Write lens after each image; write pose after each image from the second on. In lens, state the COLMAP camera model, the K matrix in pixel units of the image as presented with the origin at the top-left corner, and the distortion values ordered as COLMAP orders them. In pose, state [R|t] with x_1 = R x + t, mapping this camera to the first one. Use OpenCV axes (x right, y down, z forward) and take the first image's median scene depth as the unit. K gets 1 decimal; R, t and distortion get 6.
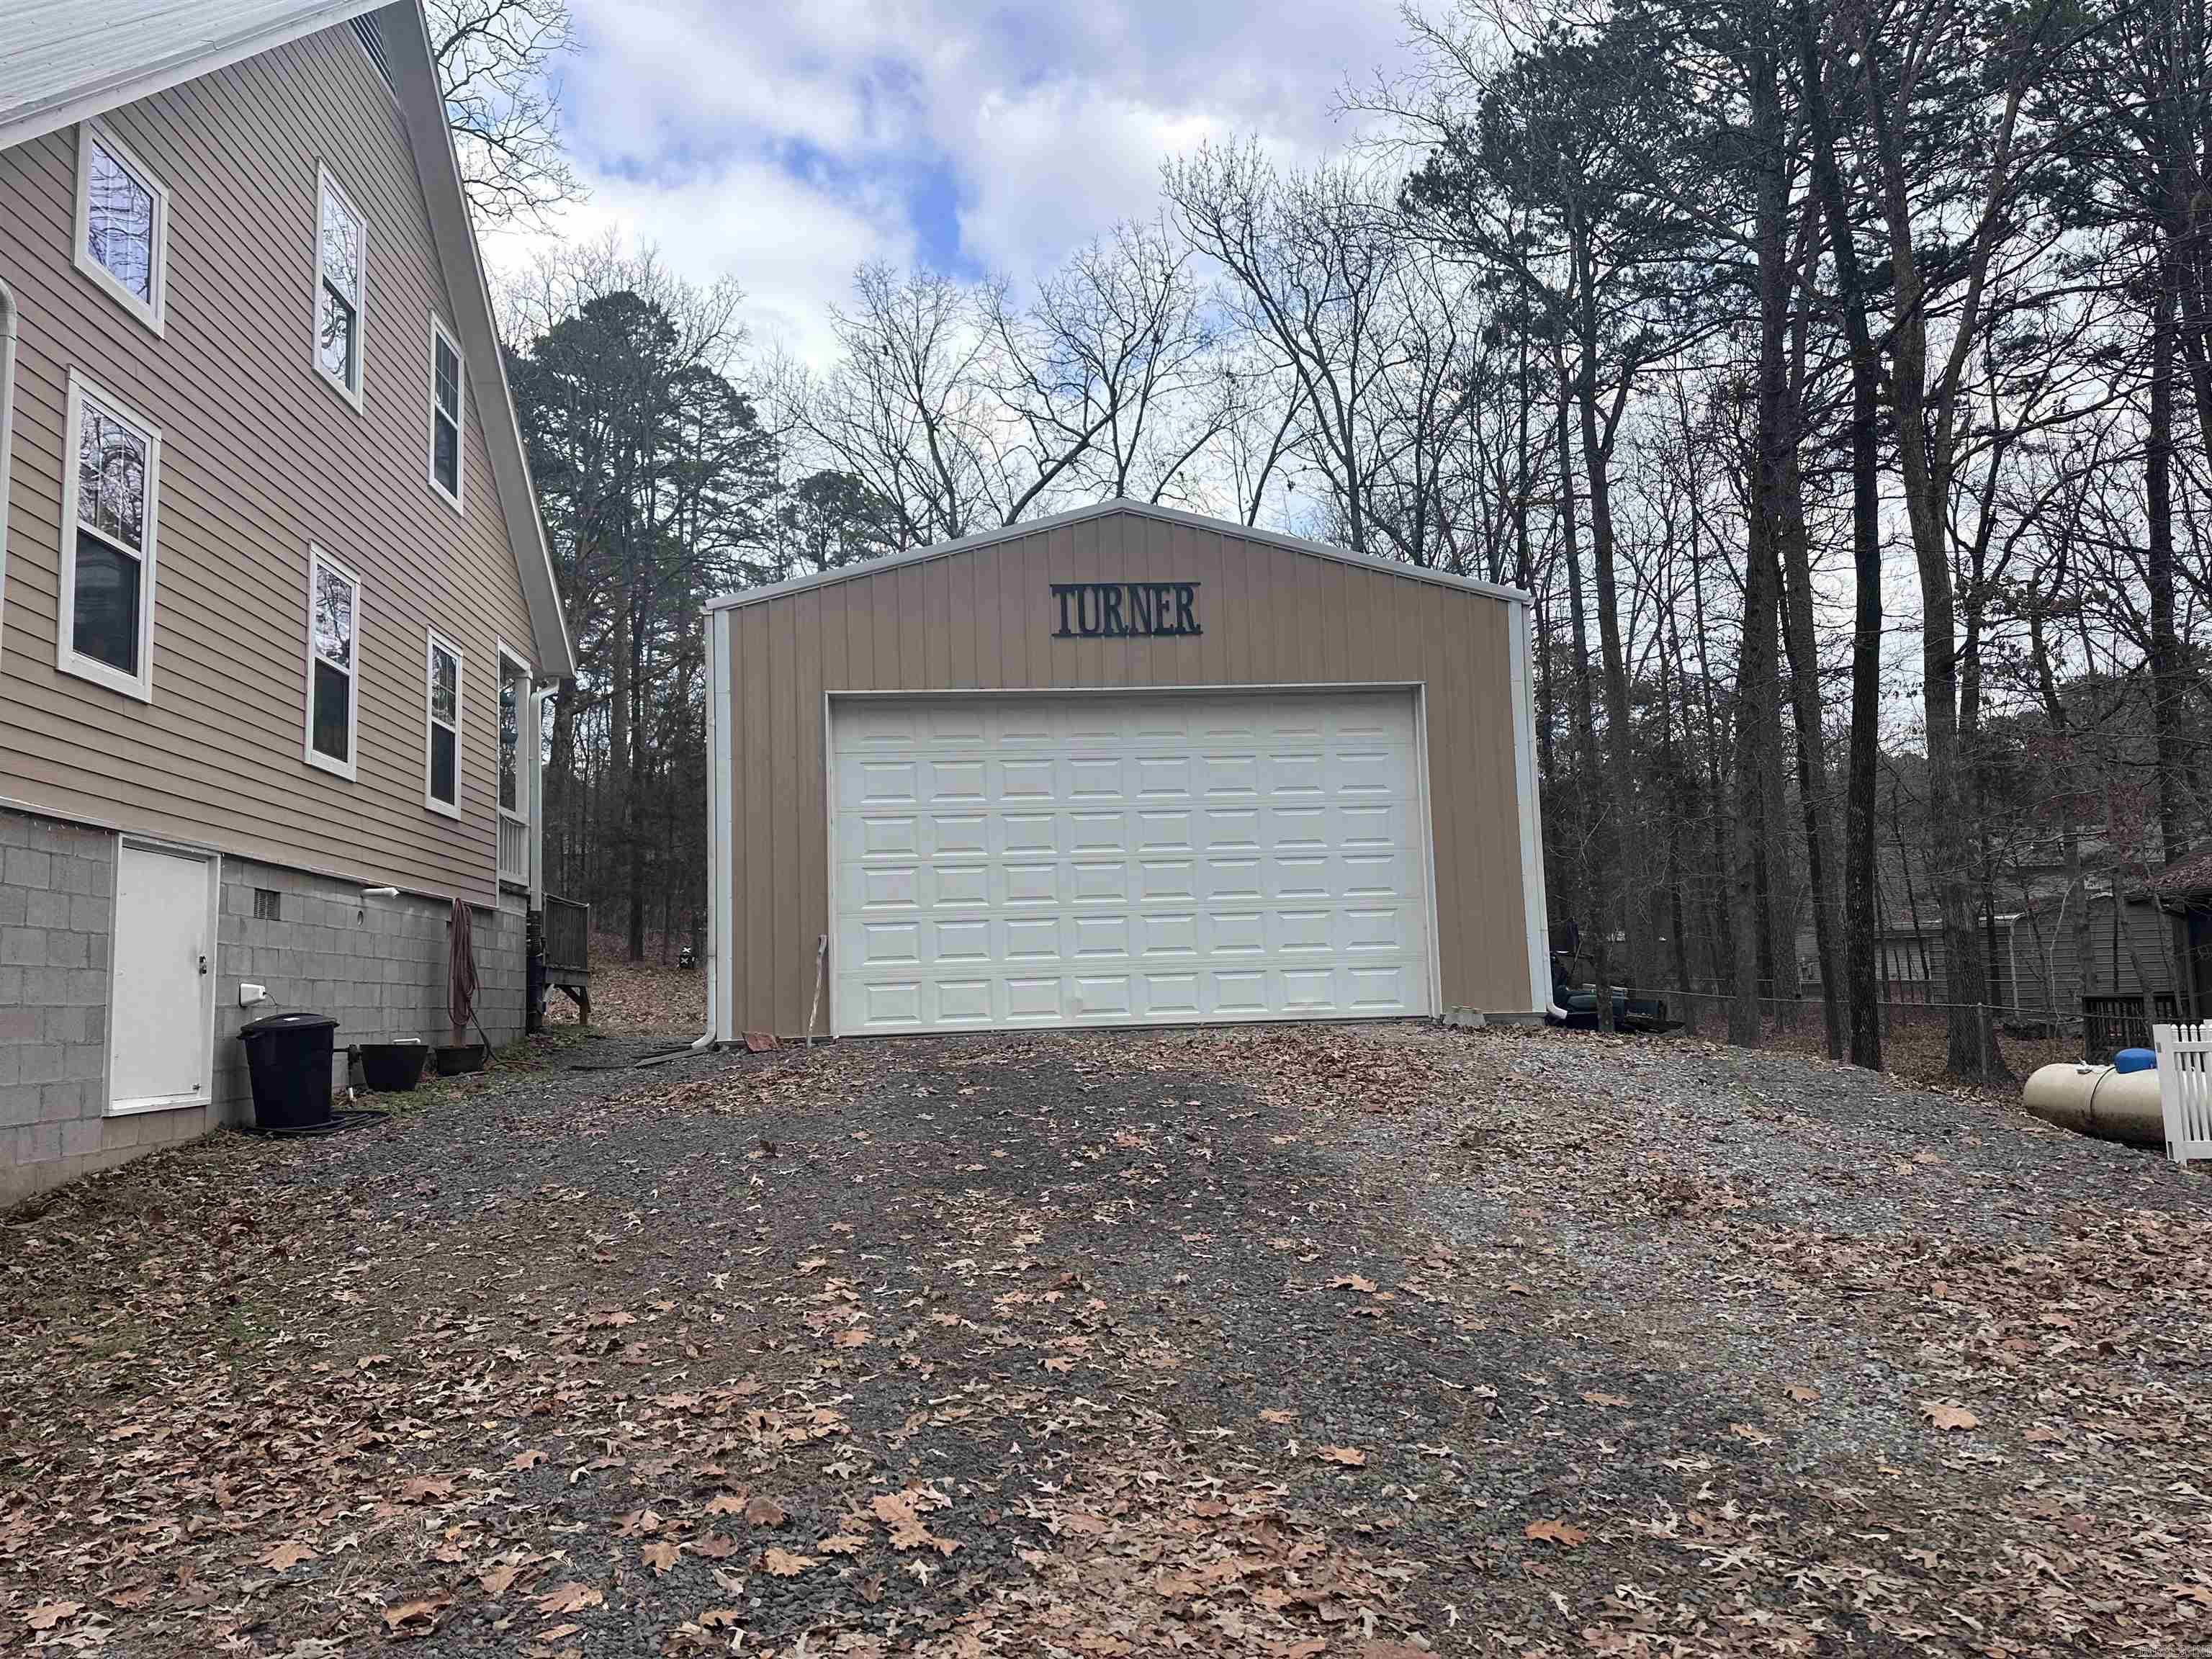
lens RADIAL K [[1561.3, 0, 1106.0], [0, 1561.3, 829.5], [0, 0, 1]] dist [0.029598, -0.034588]
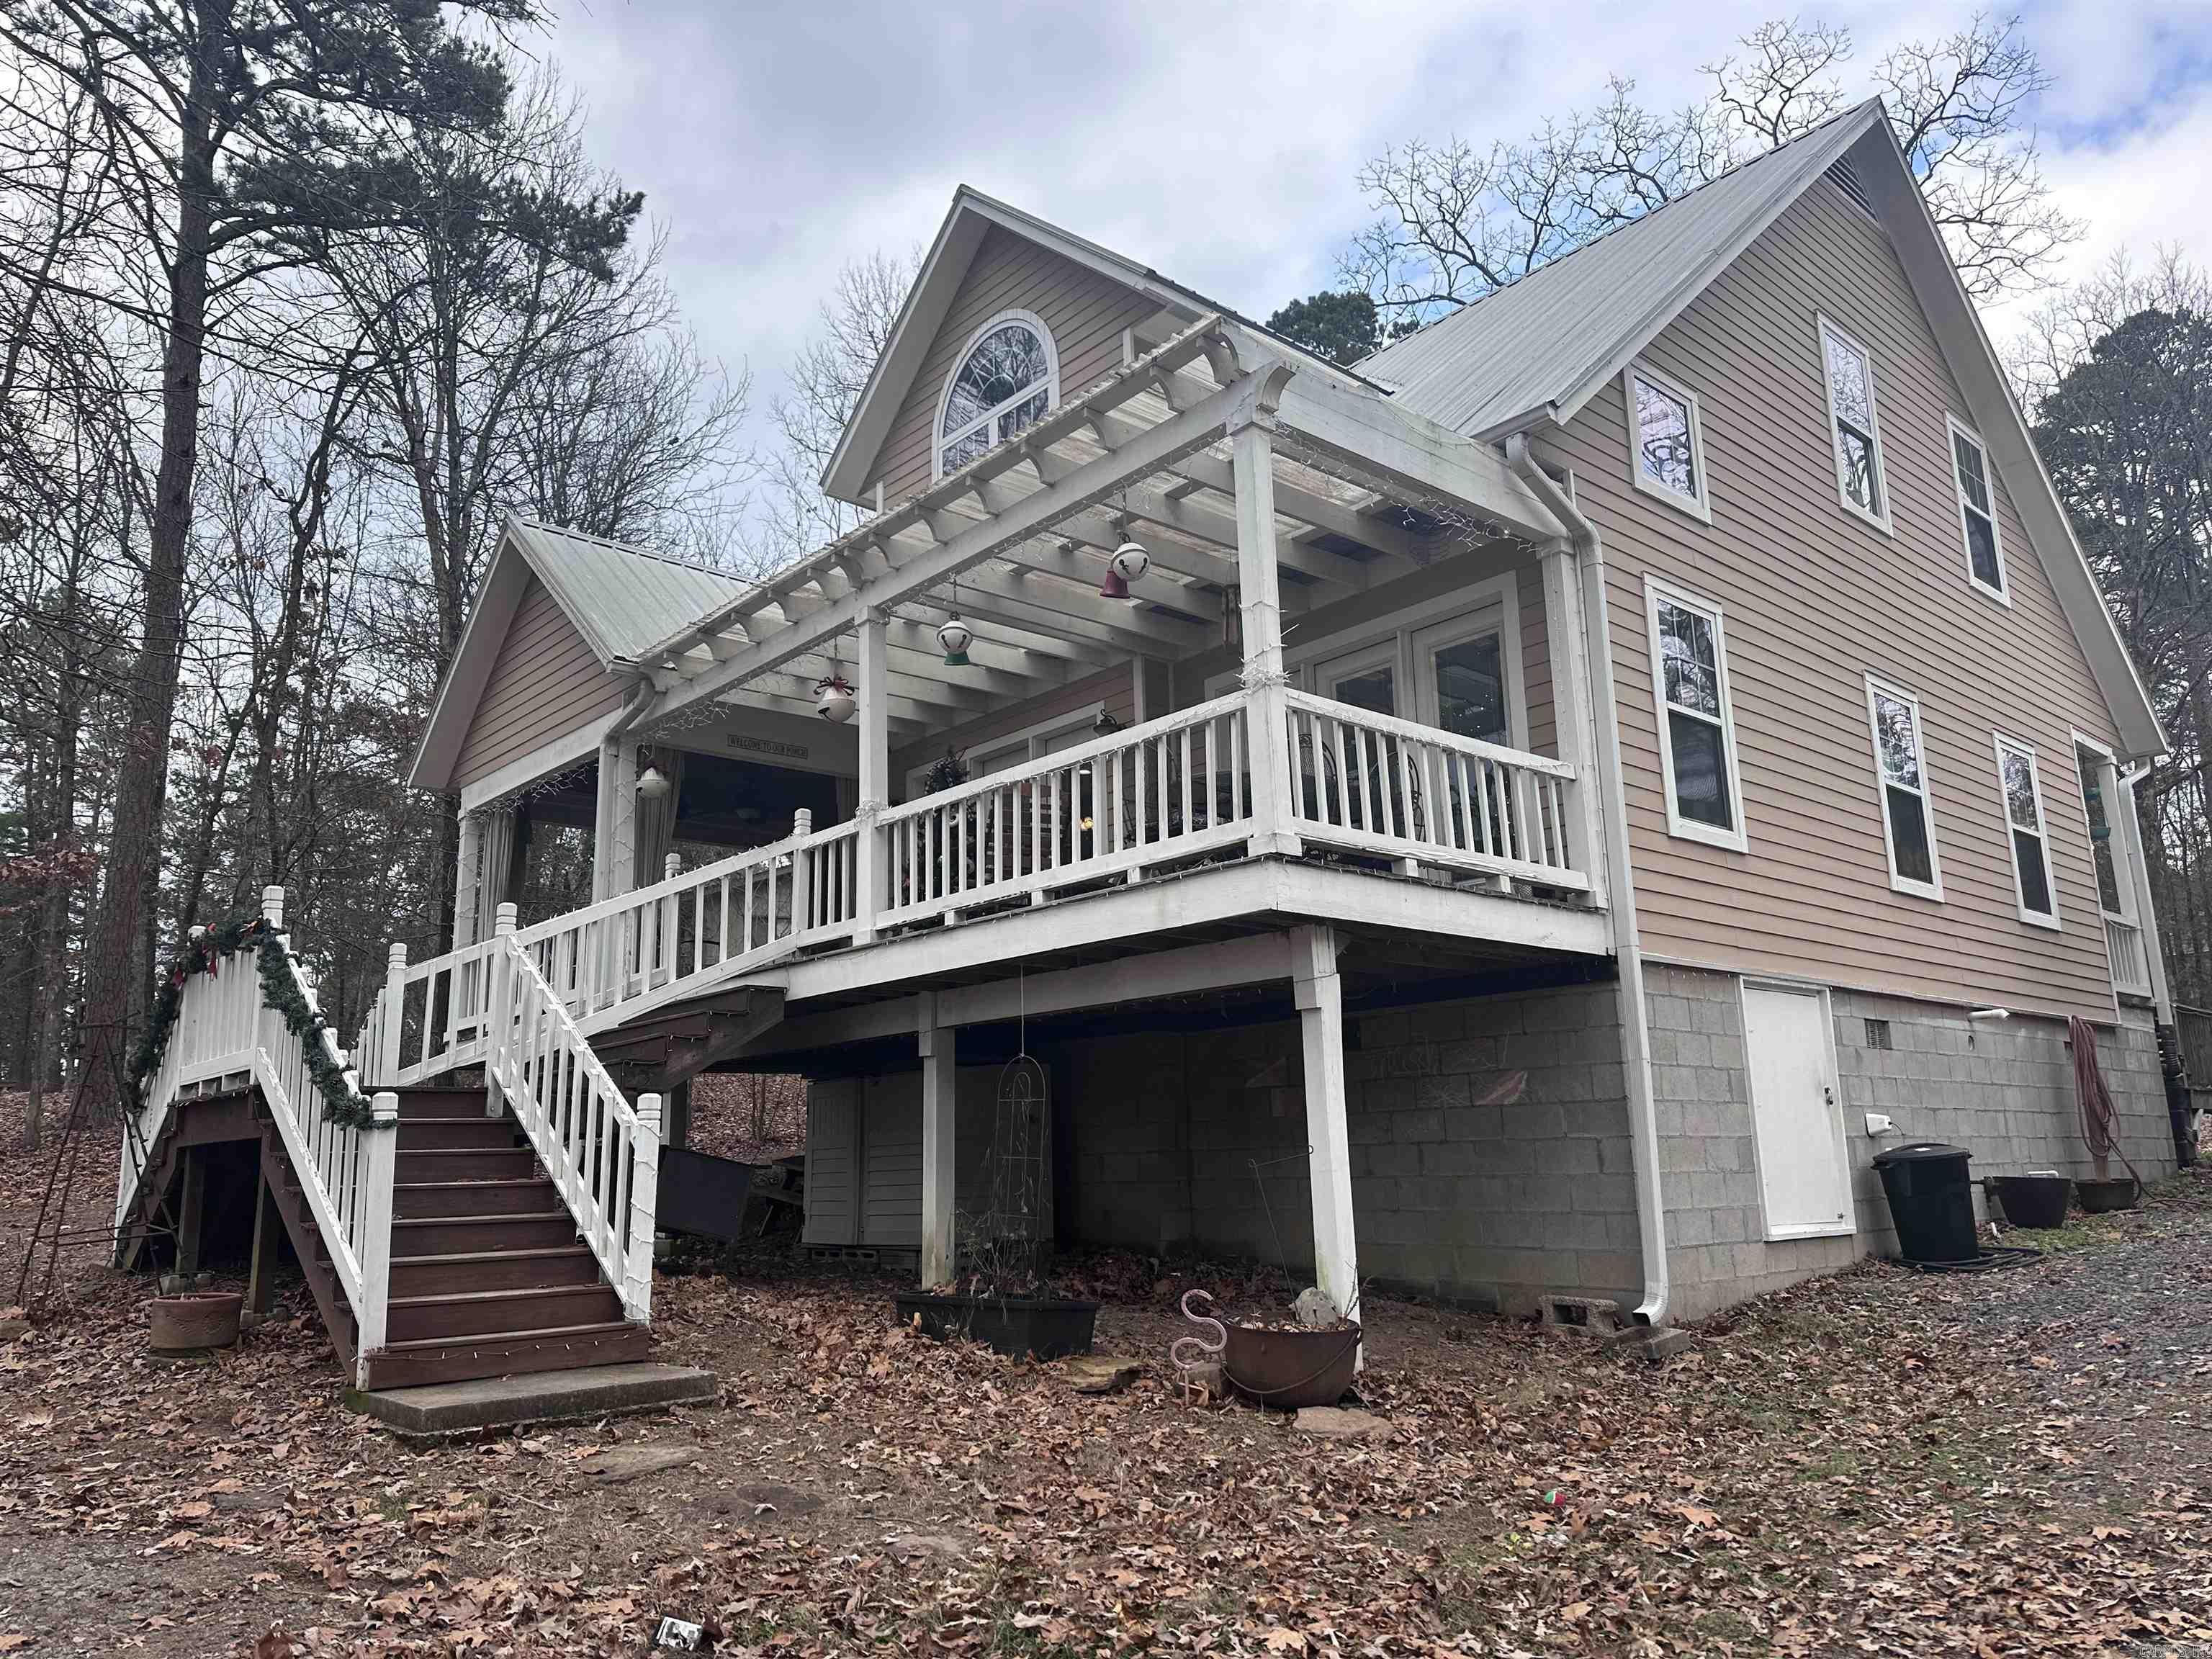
lens RADIAL K [[1561.4, 0, 1091.7], [0, 1561.4, 840.1], [0, 0, 1]] dist [0.029670, -0.030695]
pose [[0.592782, -0.151211, -0.791040, -0.015809], [0.093476, 0.988496, -0.118907, -0.002362], [0.799920, -0.003458, 0.600097, -0.007553]]
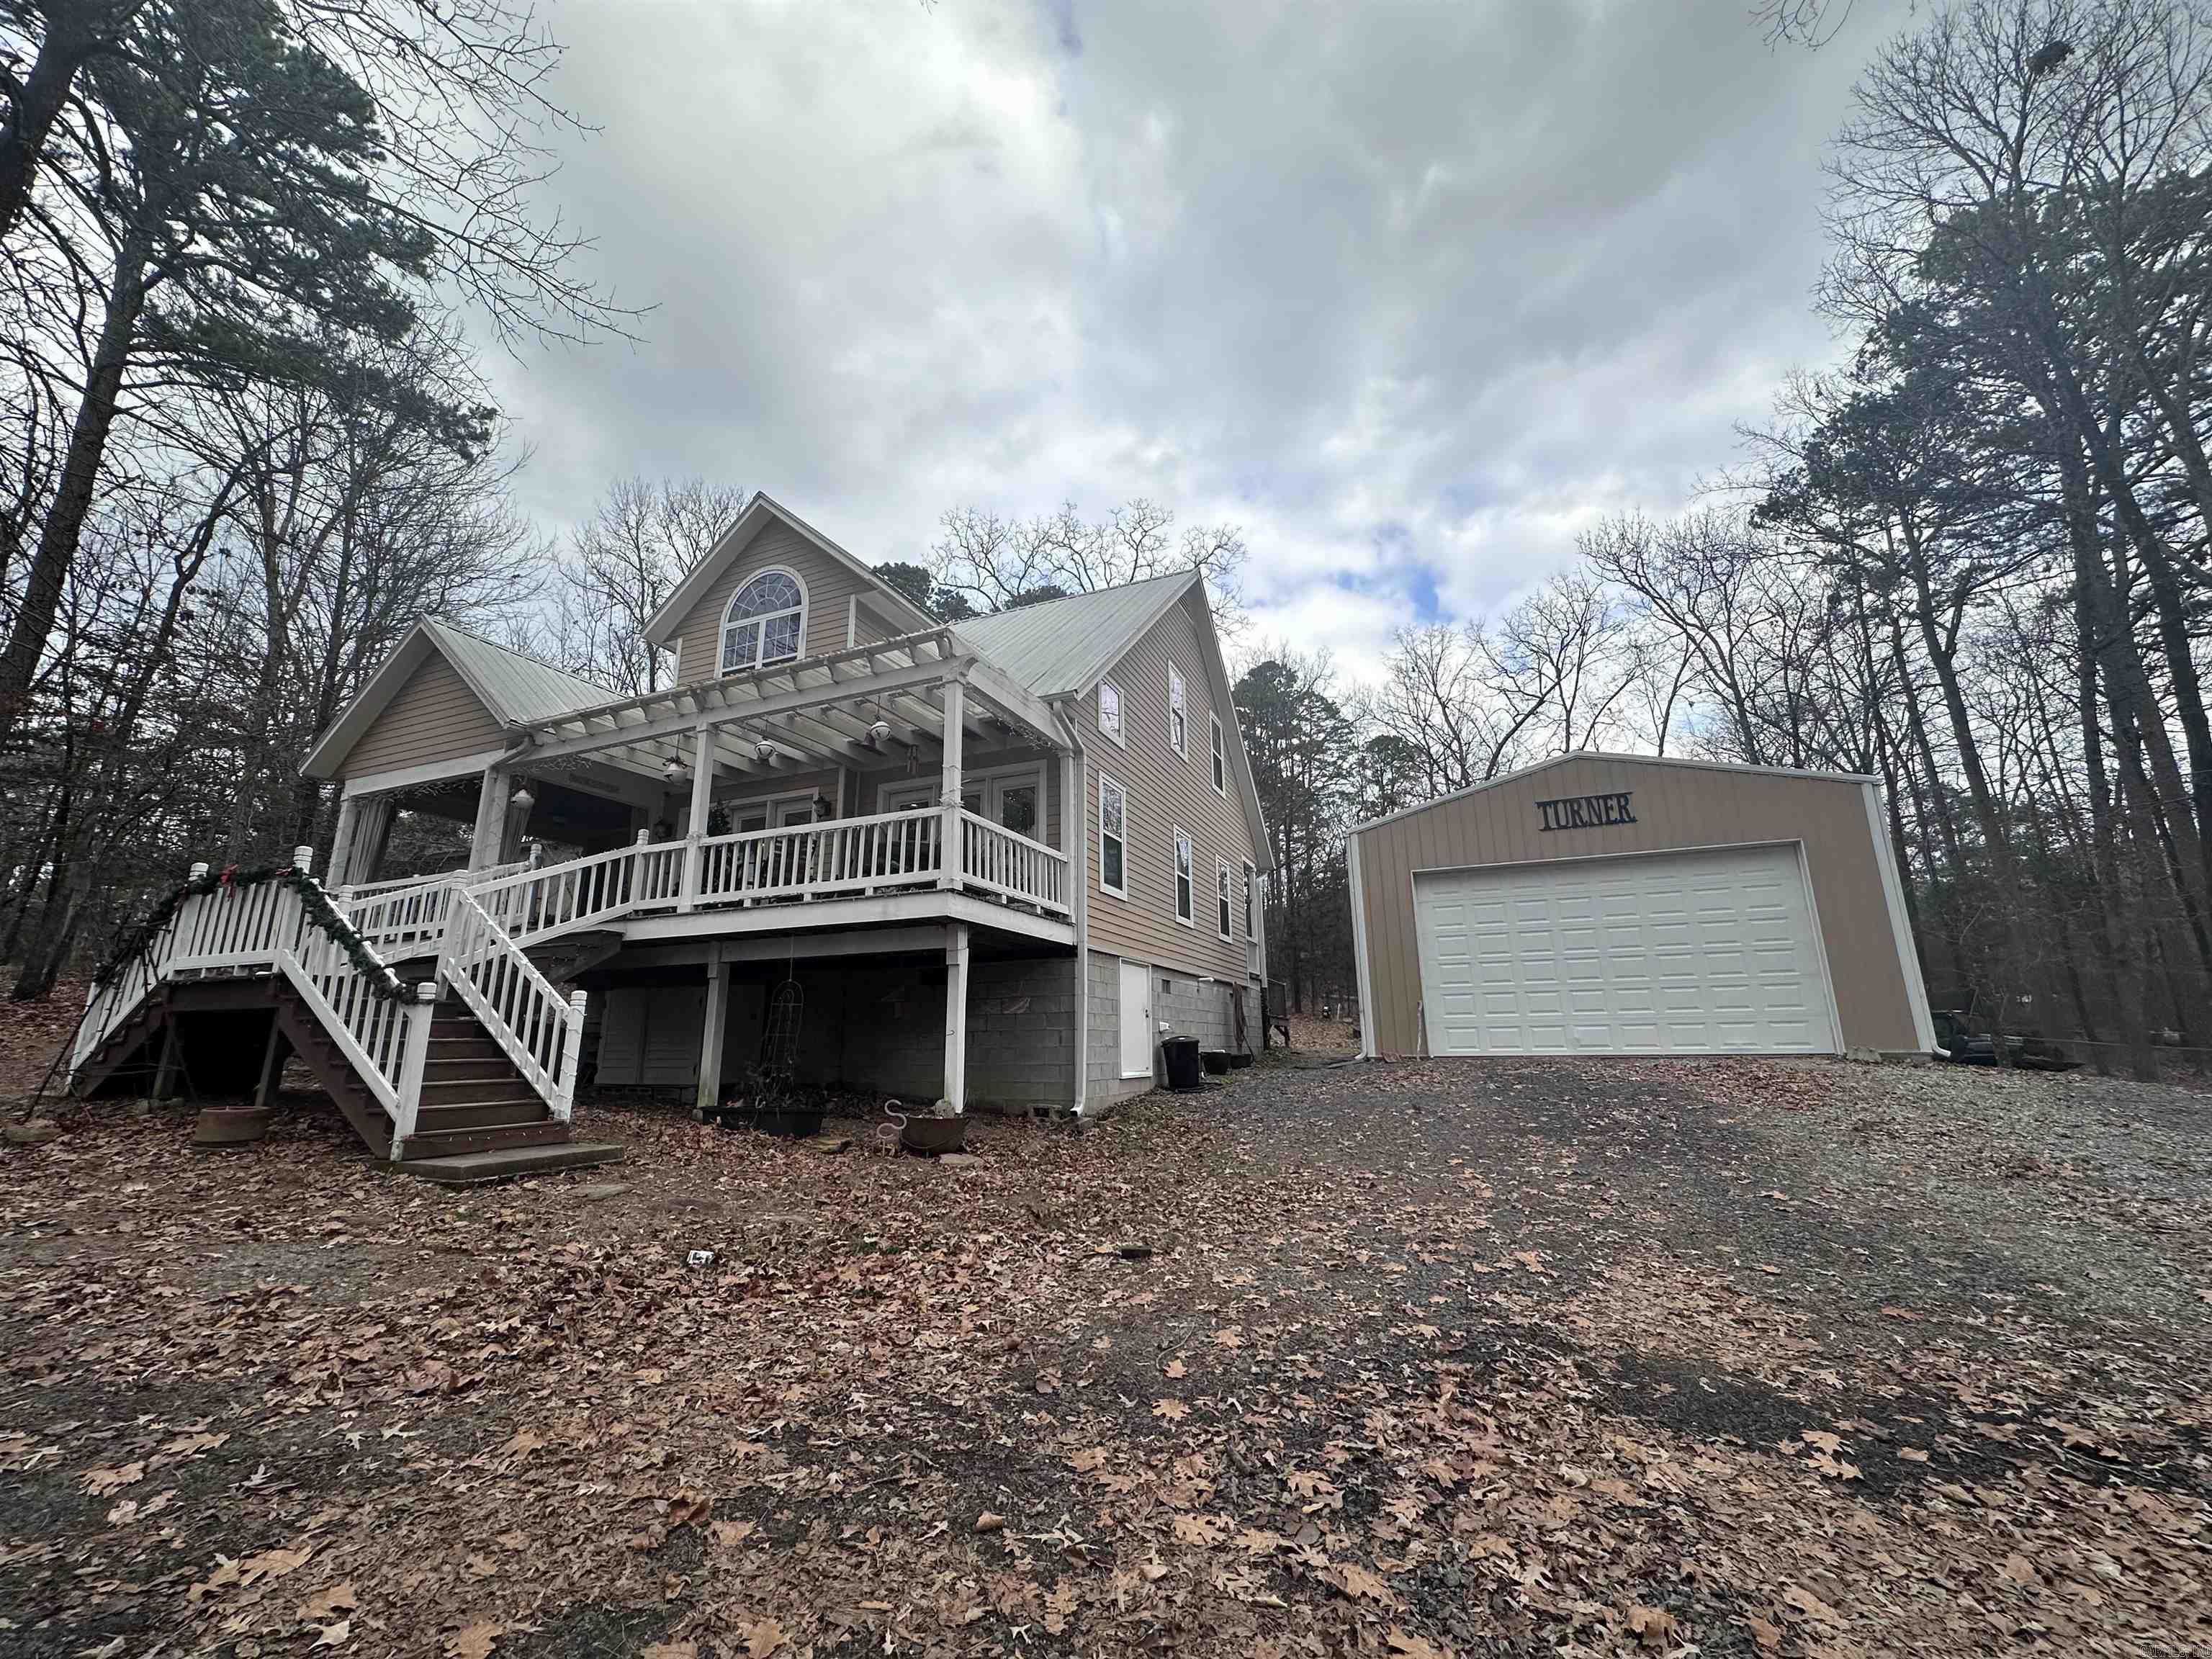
lens RADIAL K [[885.8, 0, 1103.5], [0, 885.8, 828.2], [0, 0, 1]] dist [-0.001869, -0.000365]
pose [[0.882410, -0.090736, -0.461648, -0.008569], [0.033306, 0.990812, -0.131080, -0.012566], [0.469300, 0.100291, 0.877325, -0.160557]]
